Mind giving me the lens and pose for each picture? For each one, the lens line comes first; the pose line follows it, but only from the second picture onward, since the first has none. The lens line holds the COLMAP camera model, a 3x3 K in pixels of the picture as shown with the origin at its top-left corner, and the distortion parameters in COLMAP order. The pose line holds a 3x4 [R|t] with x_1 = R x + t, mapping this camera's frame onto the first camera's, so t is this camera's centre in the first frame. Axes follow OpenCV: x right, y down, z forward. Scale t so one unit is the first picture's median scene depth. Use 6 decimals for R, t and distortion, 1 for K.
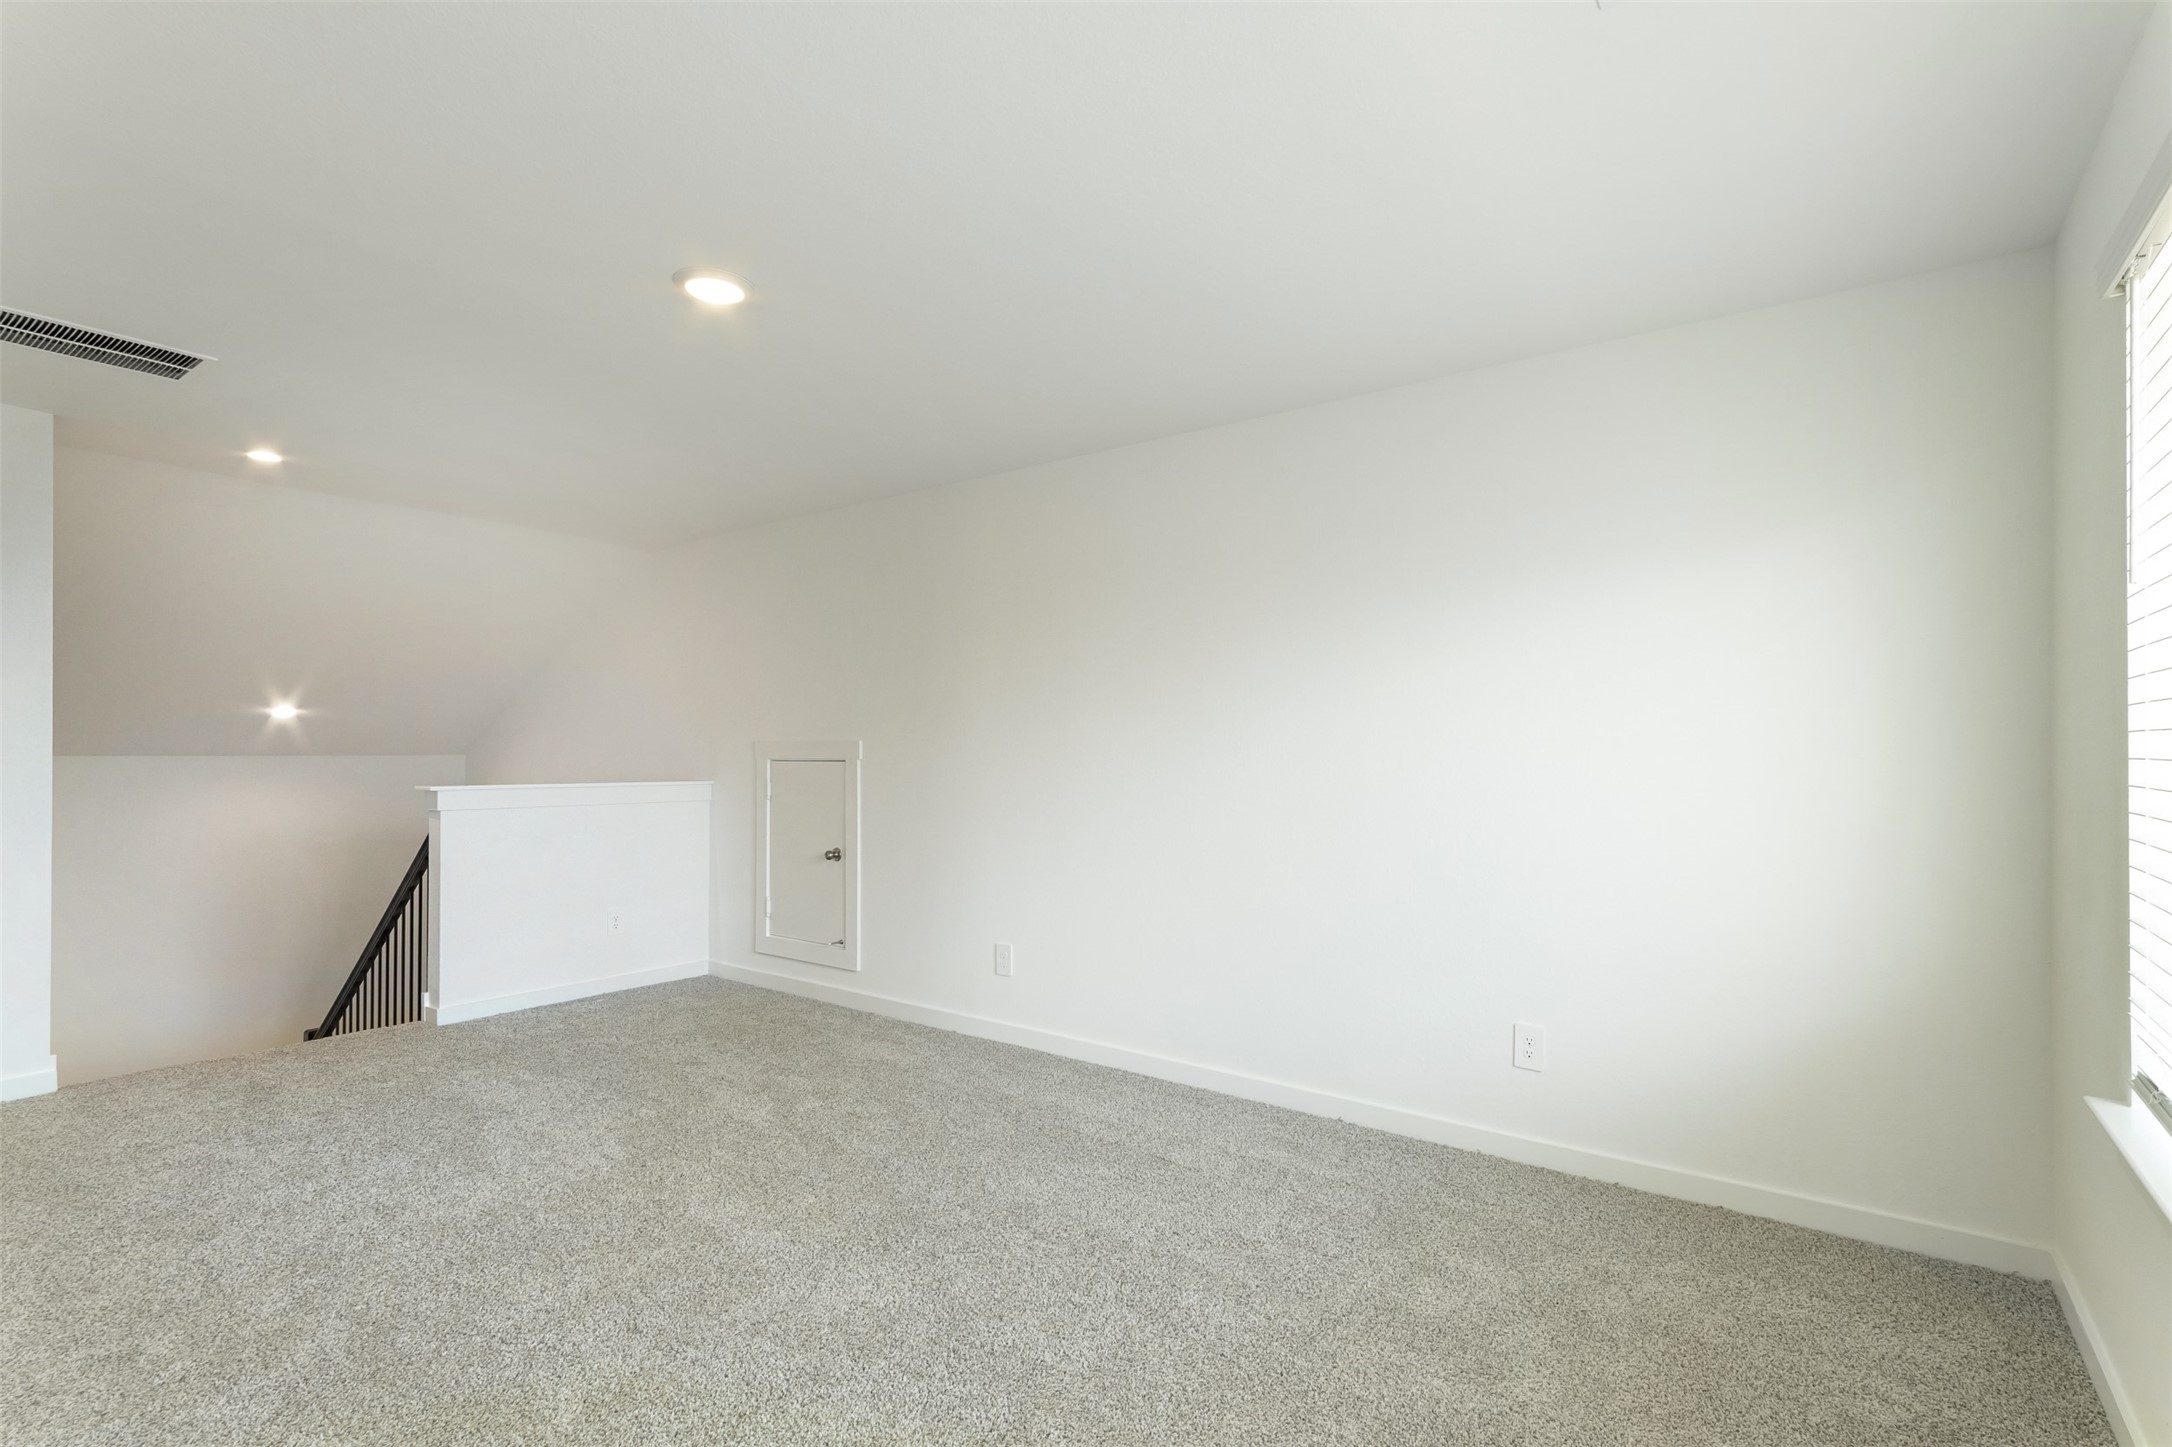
lens RADIAL K [[1023.6, 0, 1086.0], [0, 1023.6, 723.5], [0, 0, 1]] dist [-0.015827, 0.011607]
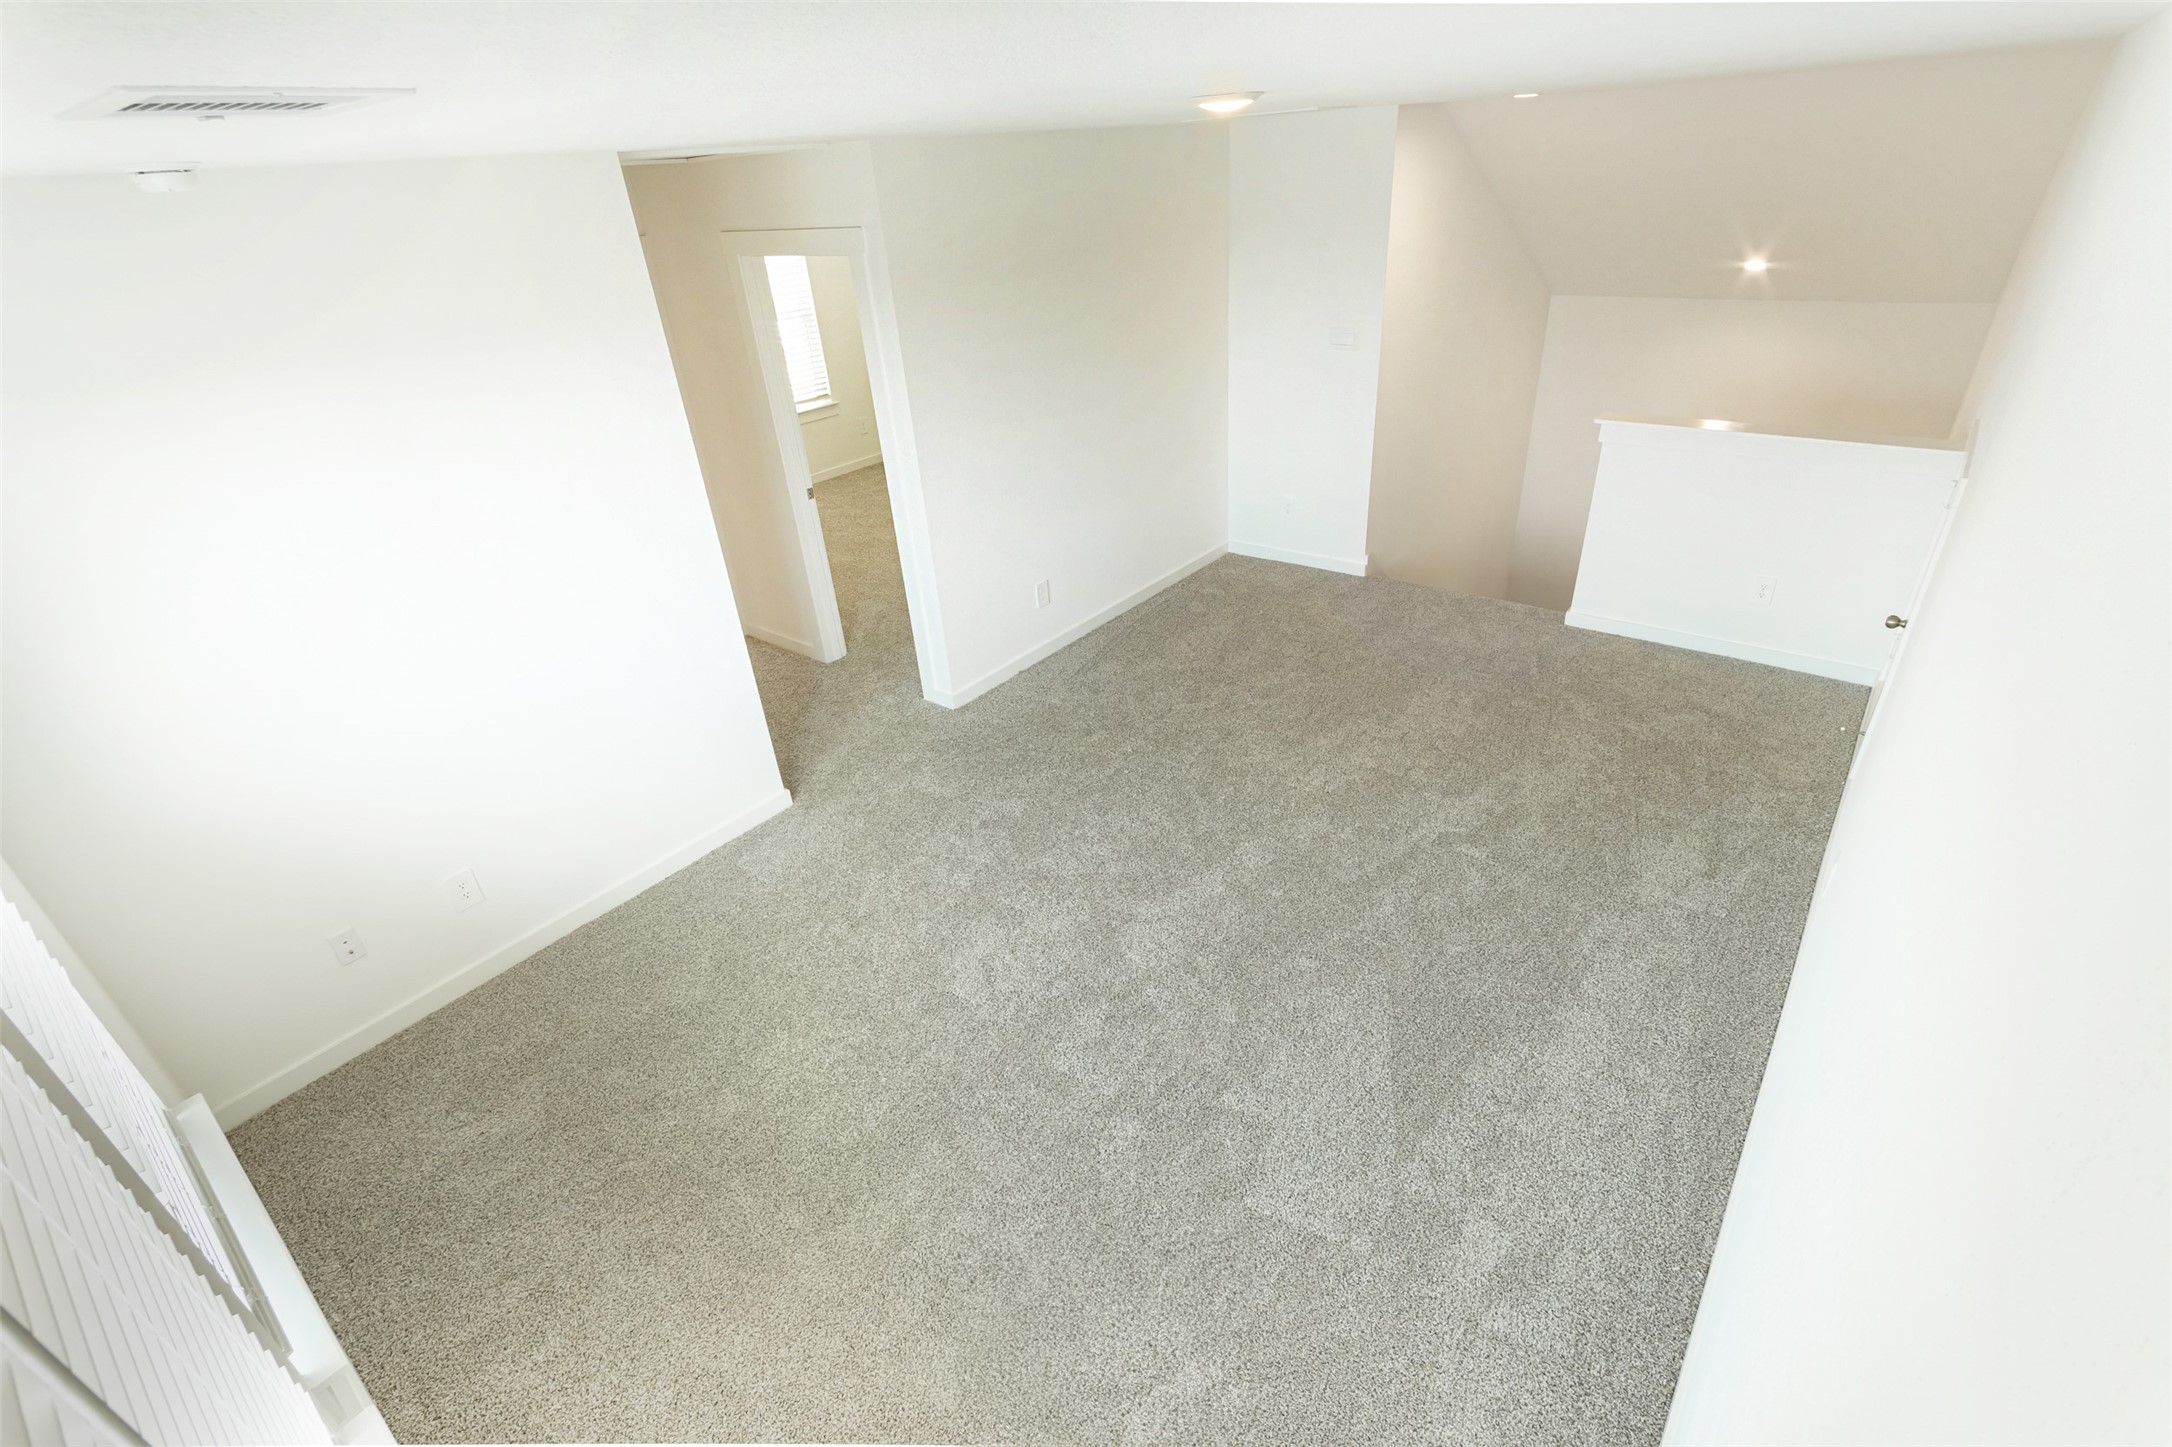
lens RADIAL K [[1023.6, 0, 1086.0], [0, 1023.6, 723.5], [0, 0, 1]] dist [-0.015827, 0.011607]
pose [[-0.027084, 0.484425, -0.874414, 0.549236], [0.080316, 0.872961, 0.481132, -0.255107], [0.996401, -0.057198, -0.062551, 0.634936]]
